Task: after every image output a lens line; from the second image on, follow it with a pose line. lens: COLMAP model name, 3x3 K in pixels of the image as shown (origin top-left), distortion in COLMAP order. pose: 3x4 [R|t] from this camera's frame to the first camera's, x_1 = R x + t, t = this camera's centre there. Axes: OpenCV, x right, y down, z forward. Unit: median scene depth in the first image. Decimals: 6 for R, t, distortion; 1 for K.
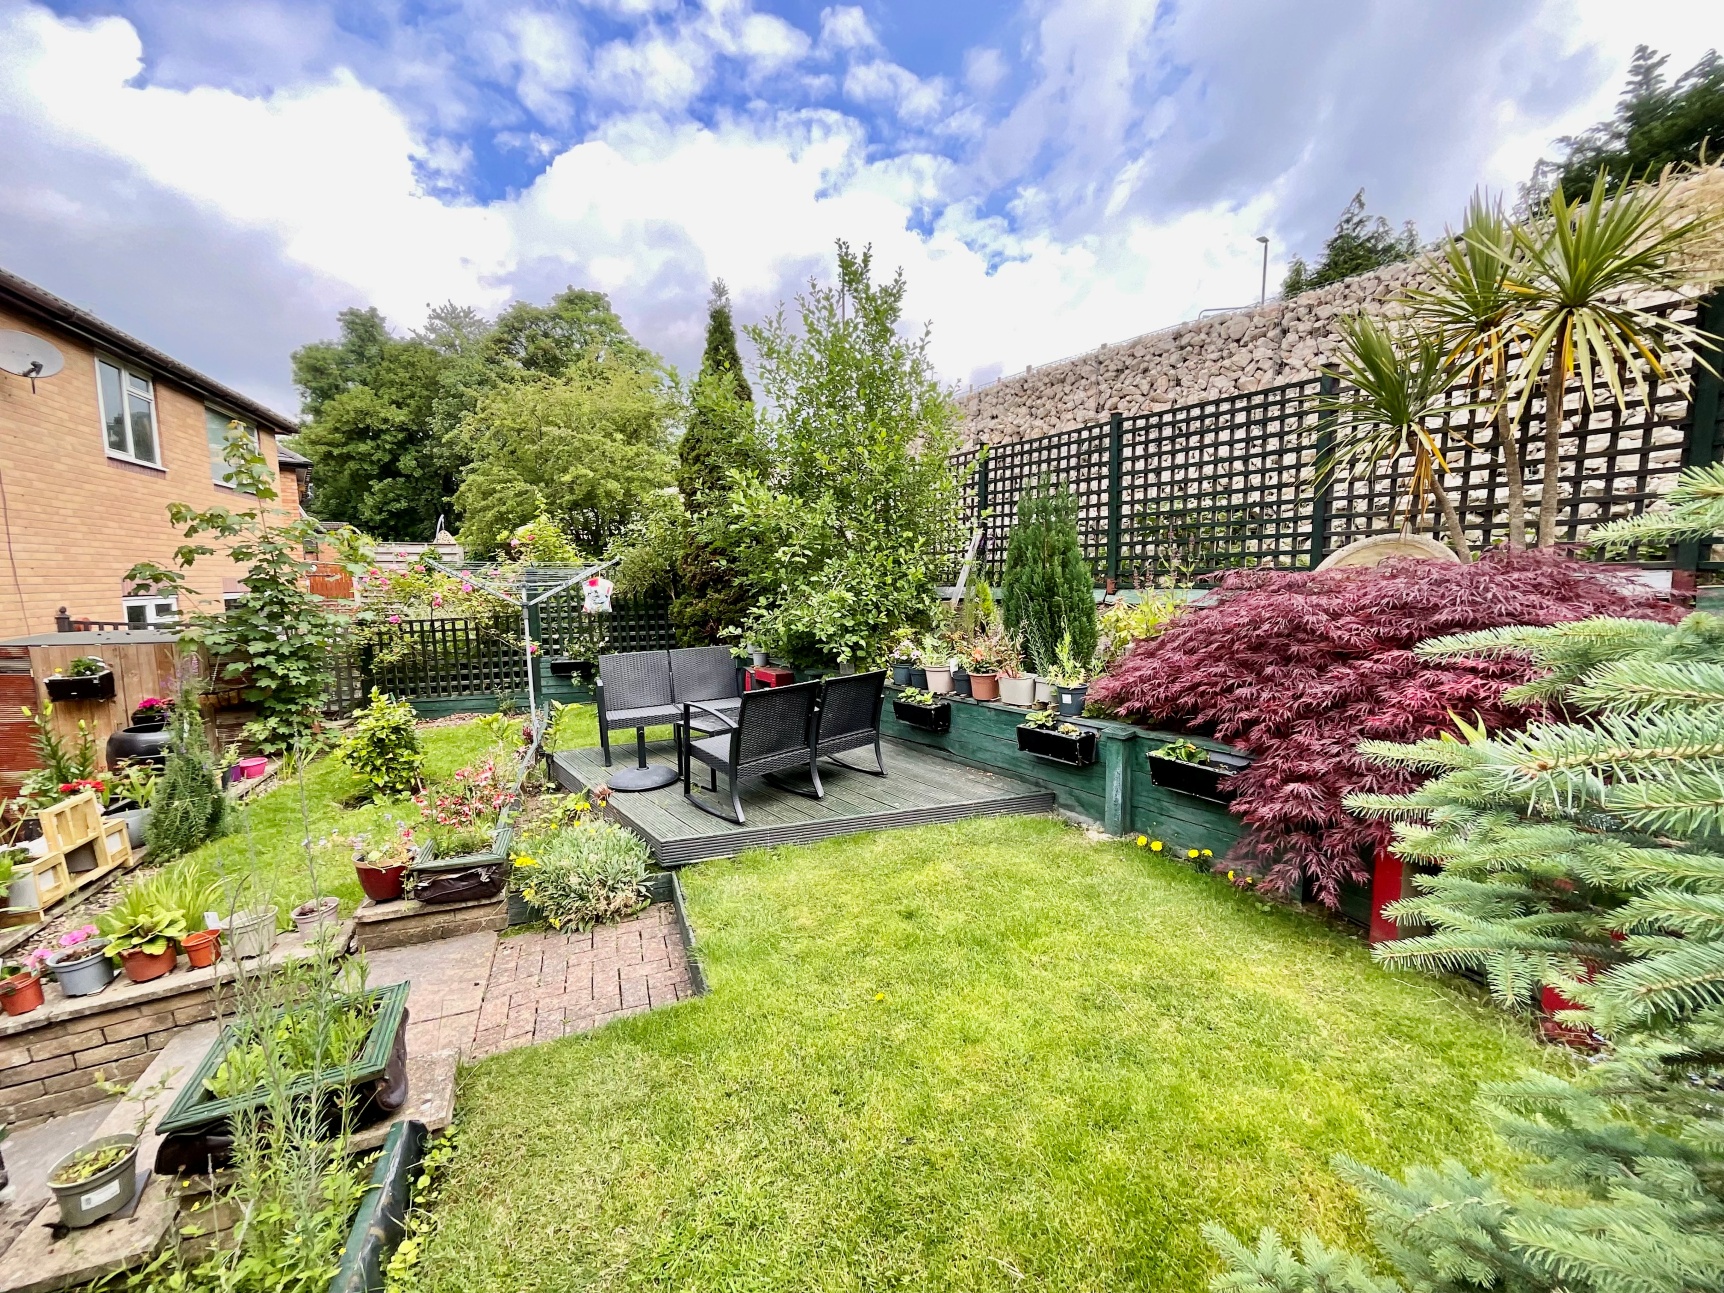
lens RADIAL K [[705.8, 0, 863.1], [0, 705.8, 645.9], [0, 0, 1]] dist [-0.002389, -0.002502]
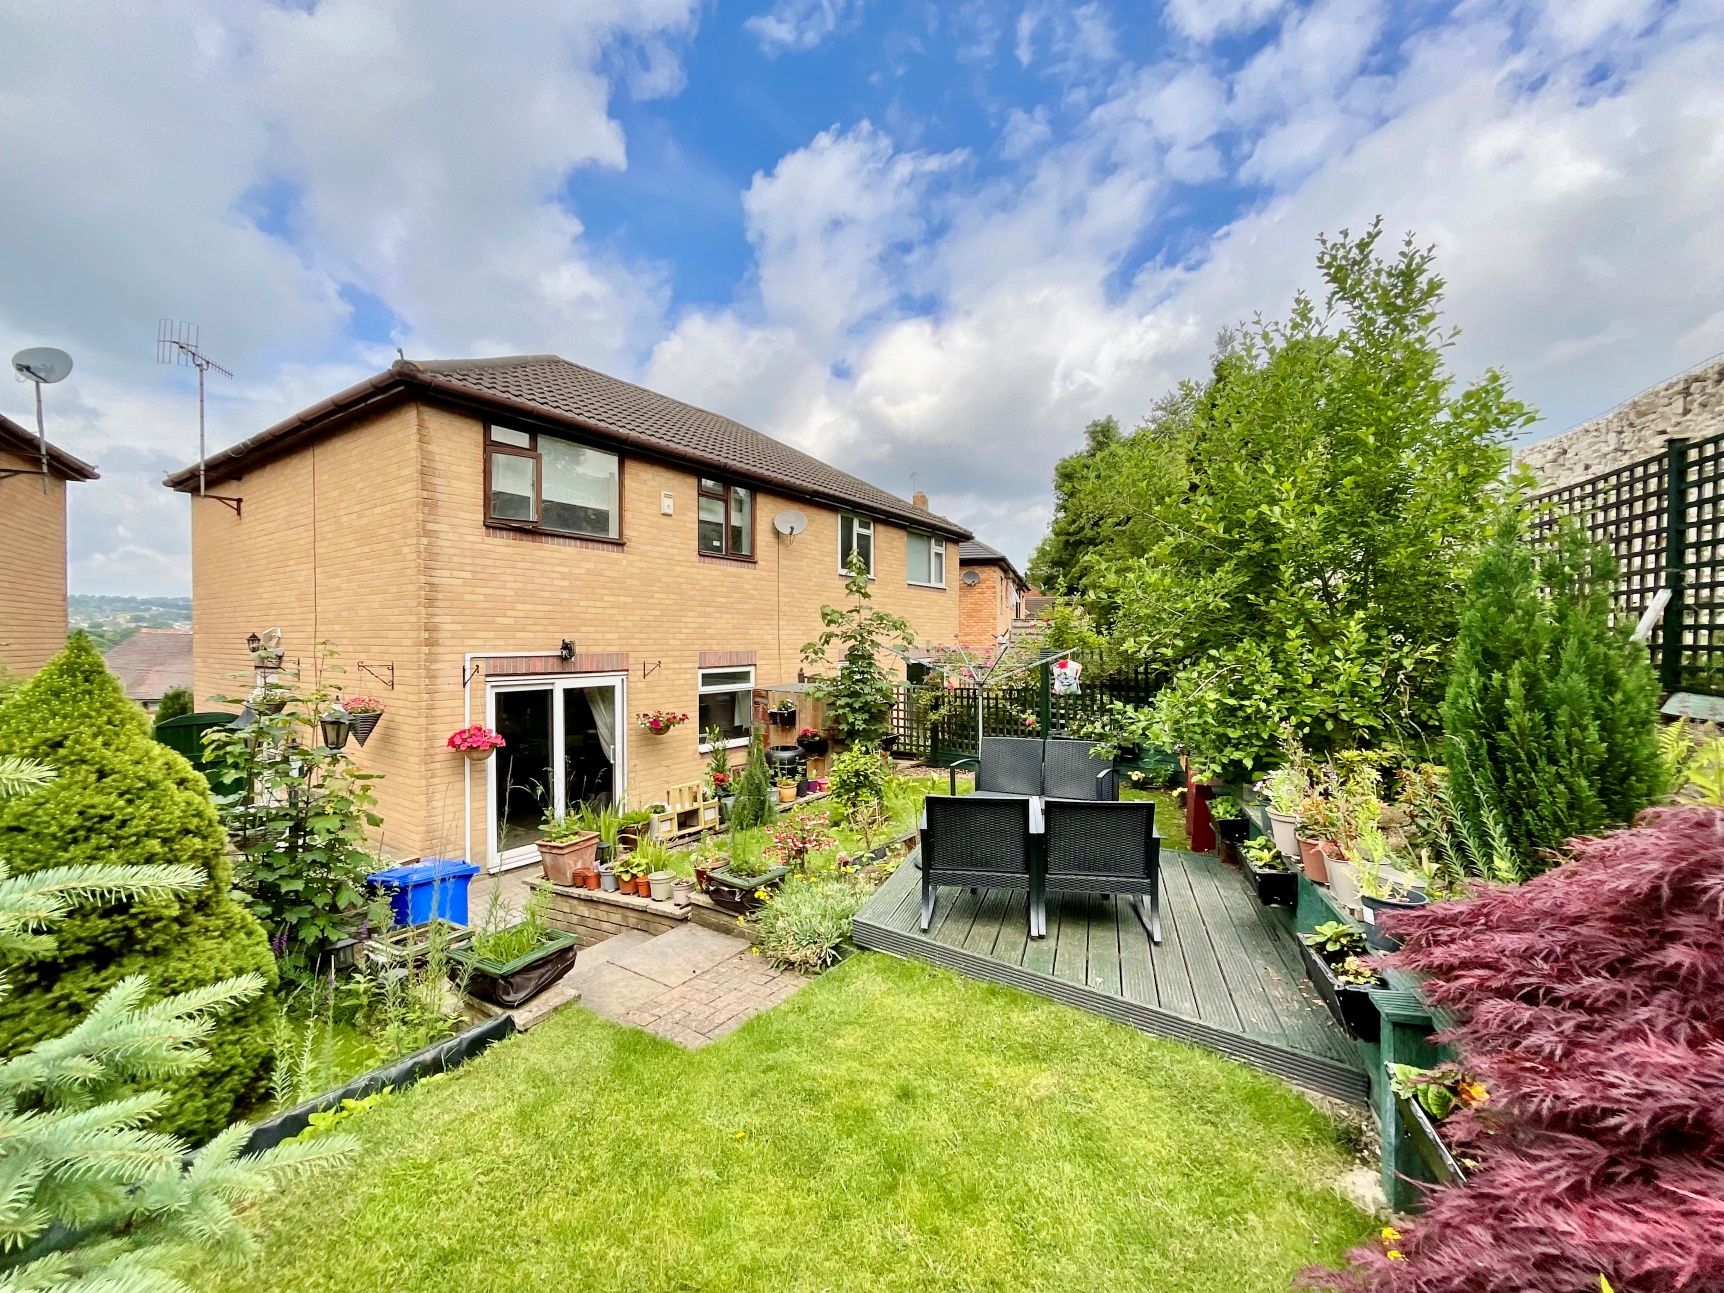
lens RADIAL K [[705.8, 0, 866.5], [0, 705.8, 649.3], [0, 0, 1]] dist [-0.002389, -0.002502]
pose [[0.557412, 0.019143, -0.830015, 0.361298], [-0.087606, 0.995509, -0.035873, -0.057062], [0.825601, 0.092710, 0.556586, 0.218138]]
